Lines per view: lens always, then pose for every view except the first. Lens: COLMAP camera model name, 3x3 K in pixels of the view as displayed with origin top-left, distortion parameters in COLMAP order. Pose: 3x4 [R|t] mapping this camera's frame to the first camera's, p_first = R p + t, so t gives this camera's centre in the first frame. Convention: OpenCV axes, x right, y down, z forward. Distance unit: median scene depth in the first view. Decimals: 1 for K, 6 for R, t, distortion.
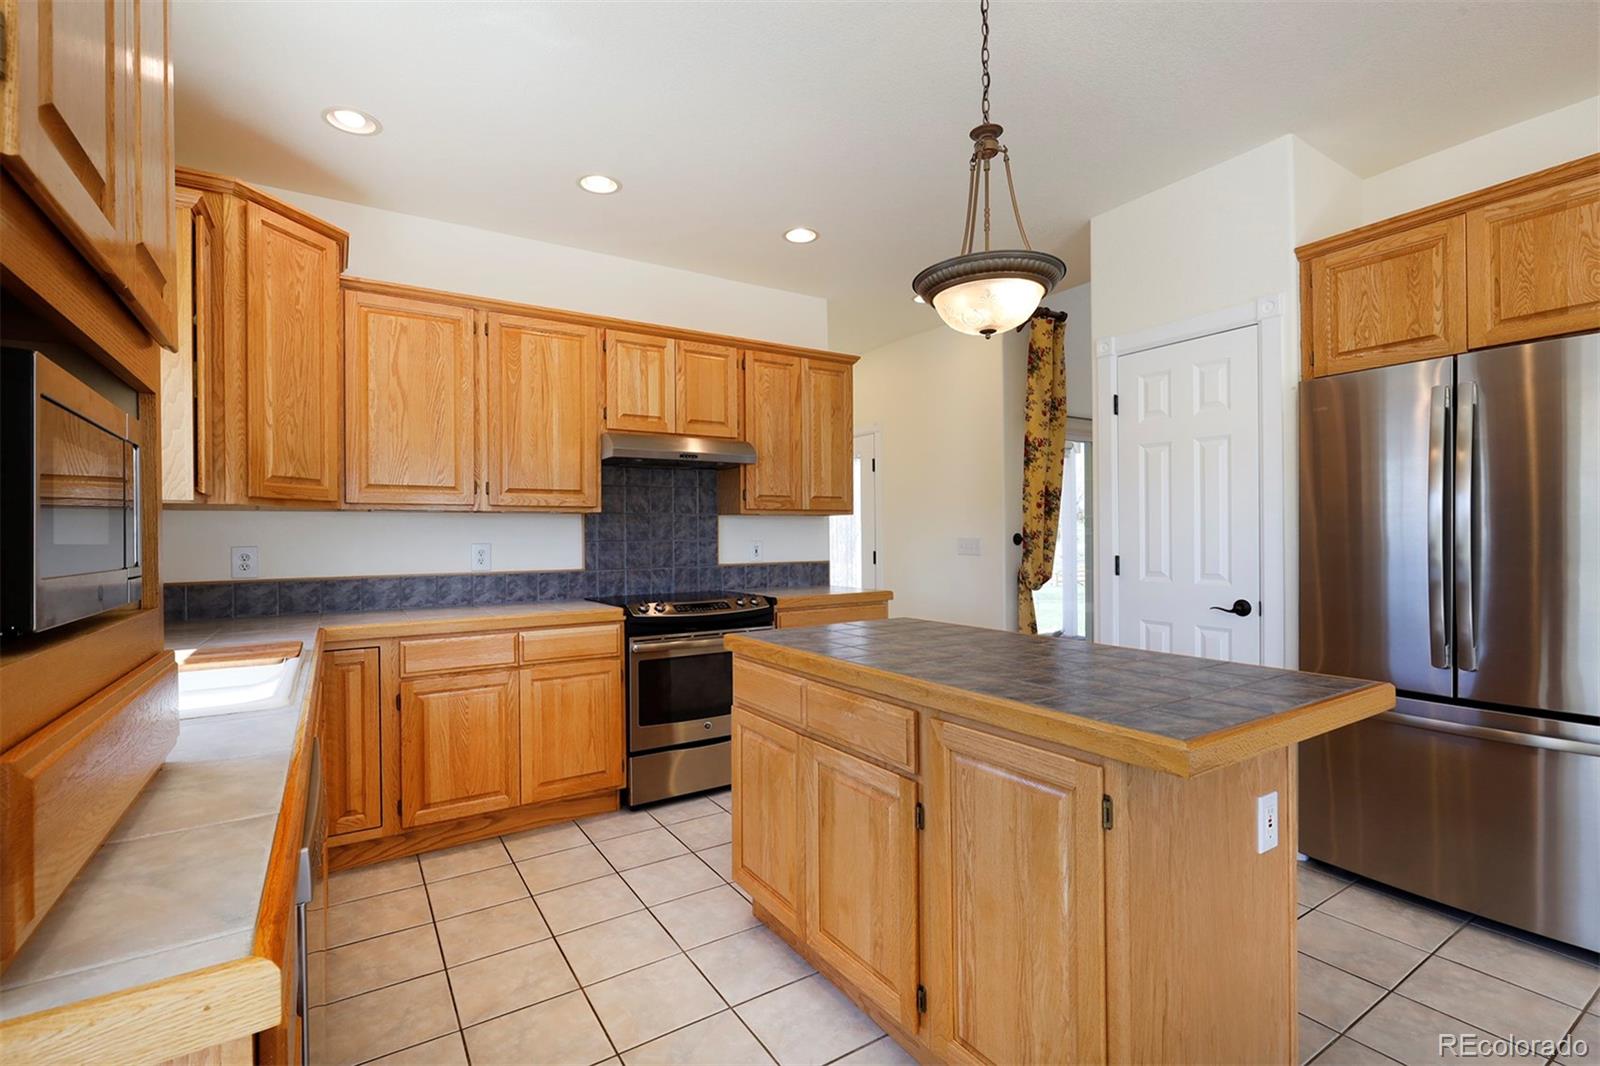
lens RADIAL K [[721.3, 0, 796.6], [0, 721.3, 532.2], [0, 0, 1]] dist [0.000766, -0.000391]
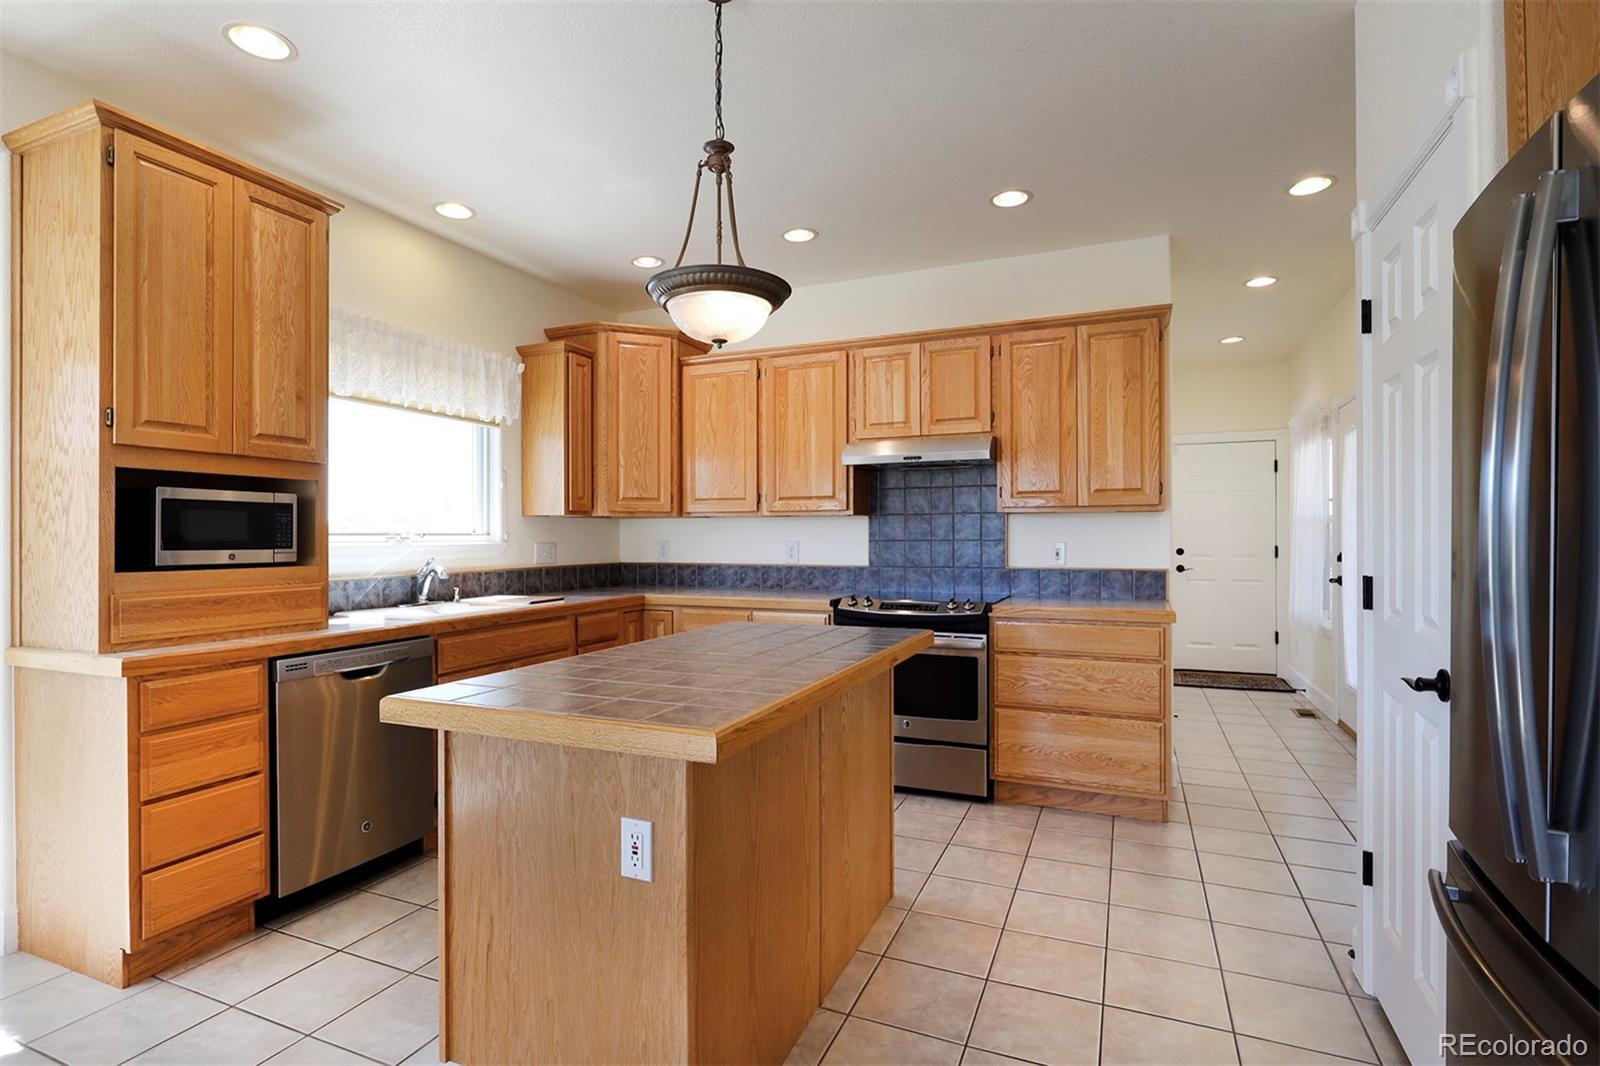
lens RADIAL K [[779.5, 0, 796.5], [0, 779.5, 533.1], [0, 0, 1]] dist [-0.003903, 0.000374]
pose [[0.556845, 0.005603, -0.830598, 0.669033], [0.001202, 0.999971, 0.007551, -0.008261], [0.830616, -0.005203, 0.556822, 0.251390]]
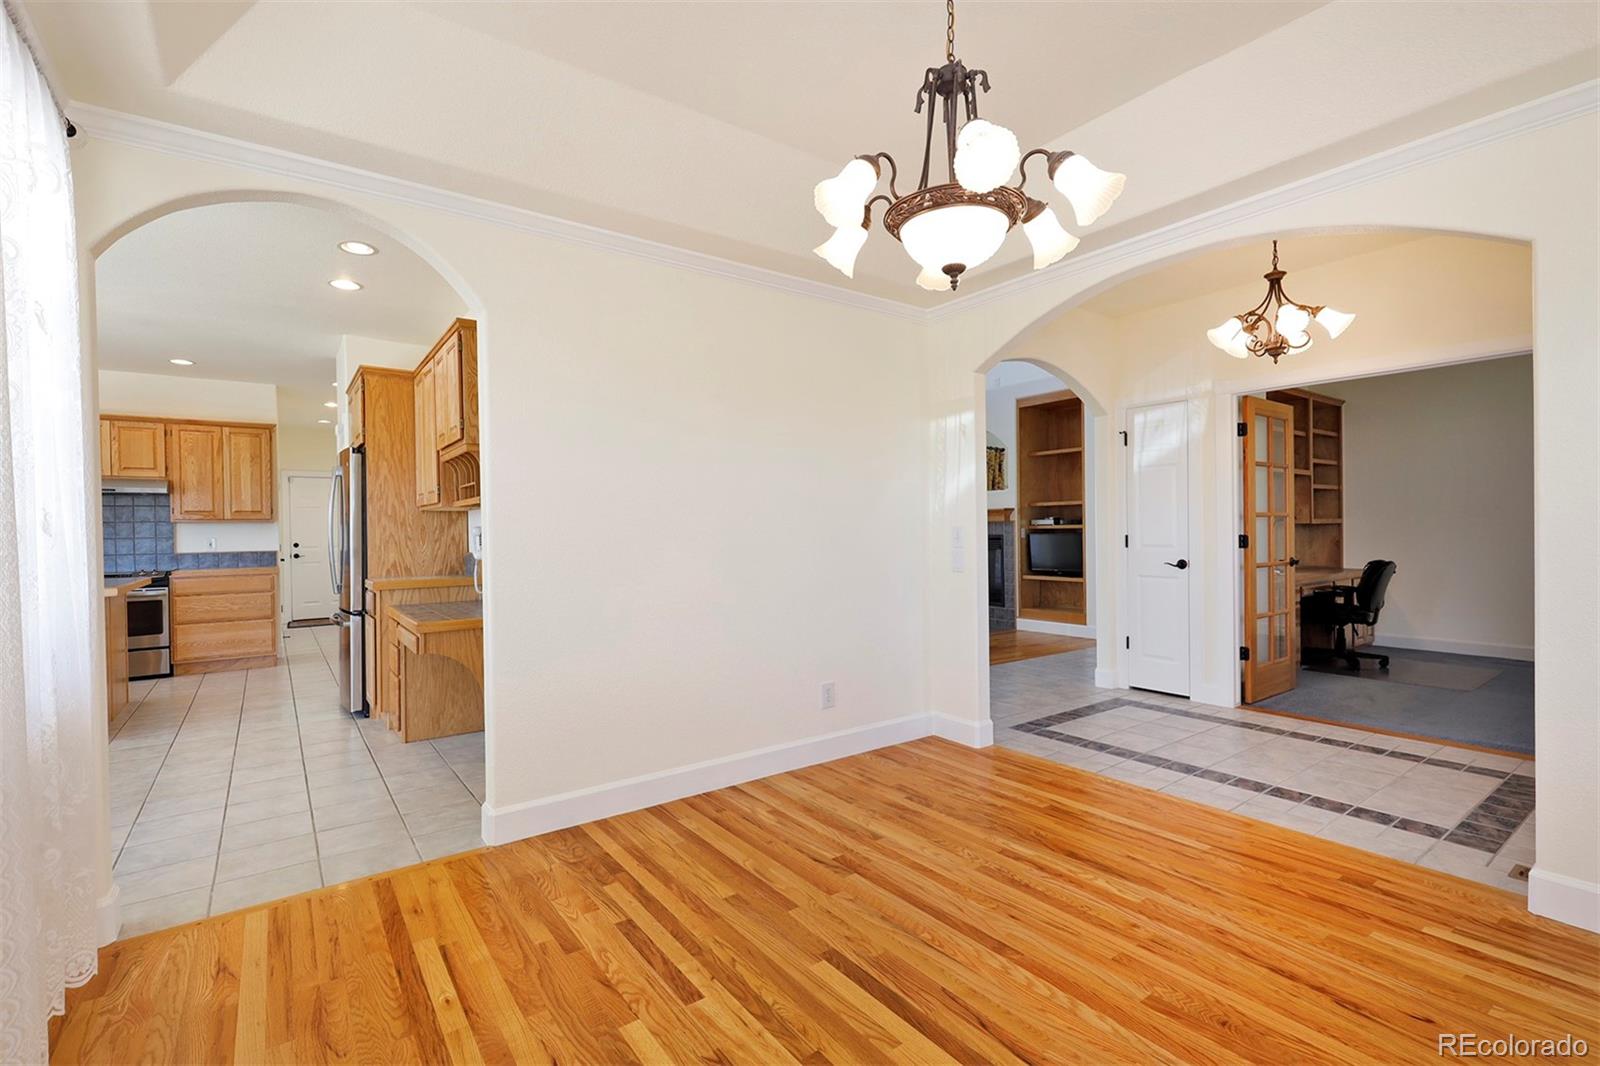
lens RADIAL K [[721.3, 0, 794.9], [0, 721.3, 533.7], [0, 0, 1]] dist [0.000766, -0.000391]
pose [[0.998386, -0.005388, 0.056543, 1.396780], [0.004817, 0.999936, 0.010235, -0.010377], [-0.056594, -0.009946, 0.998348, -0.825808]]
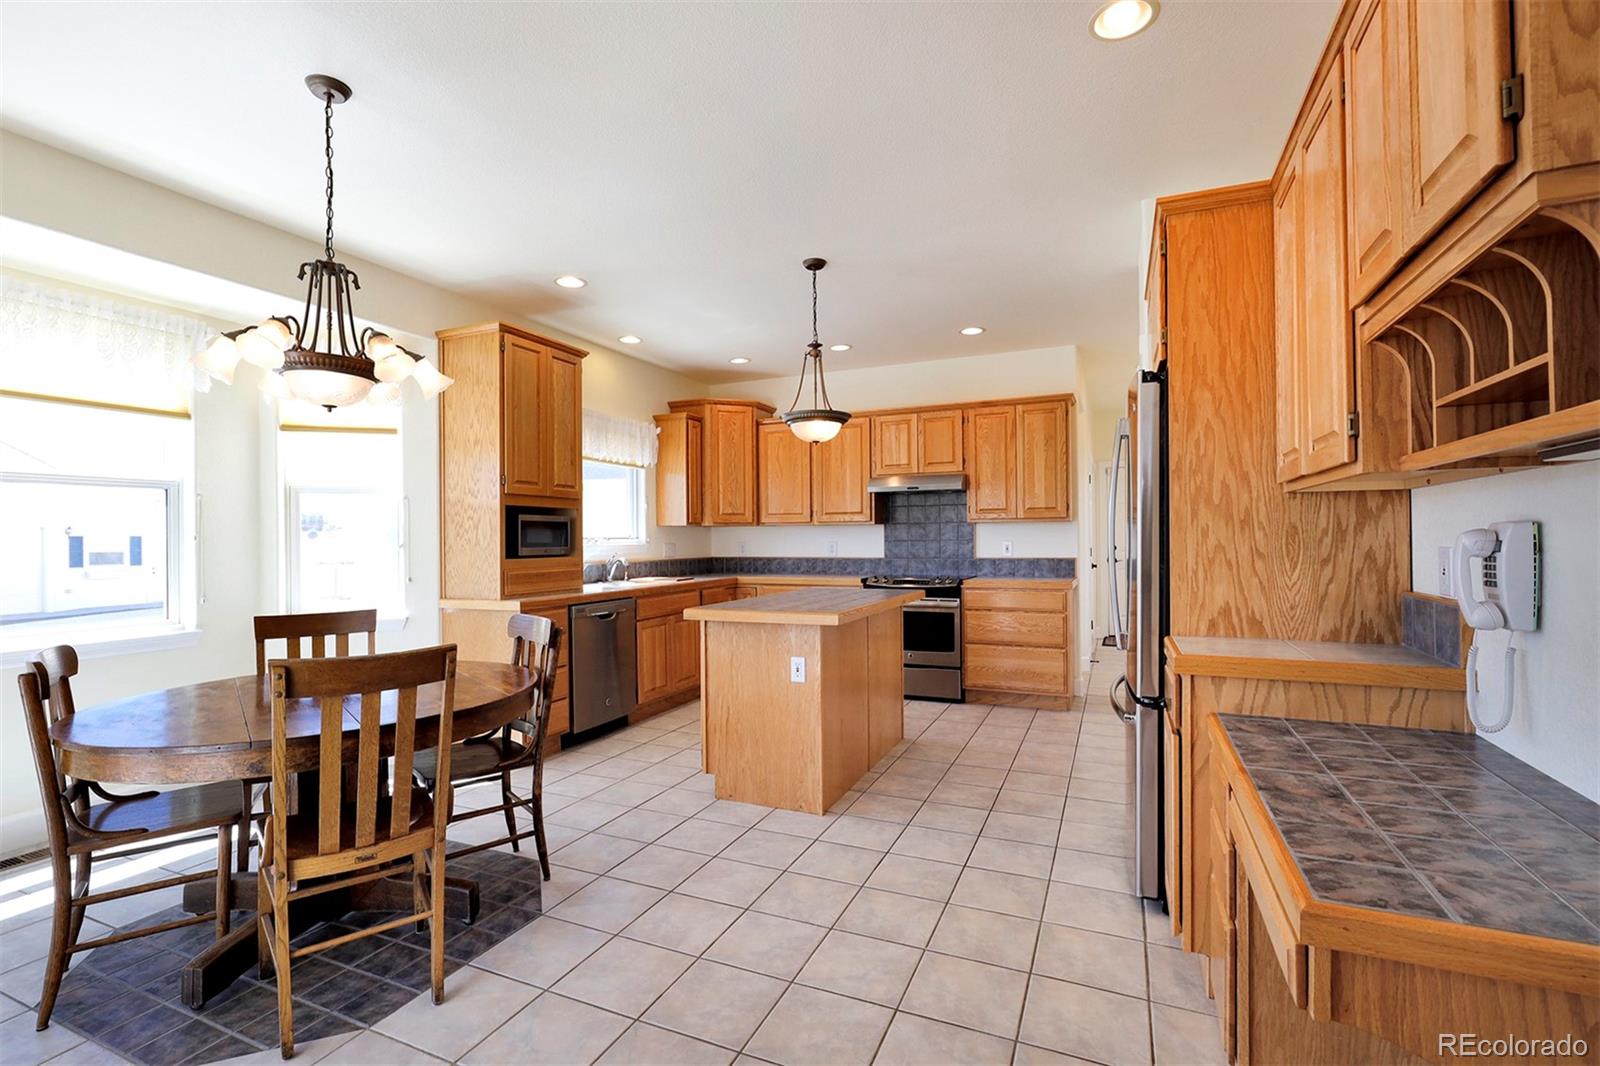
lens RADIAL K [[721.3, 0, 798.9], [0, 721.3, 533.3], [0, 0, 1]] dist [0.000766, -0.000391]
pose [[0.548208, -0.000023, -0.836342, 1.044857], [0.007337, 0.999962, 0.004782, -0.014876], [0.836310, -0.008758, 0.548187, -0.088448]]
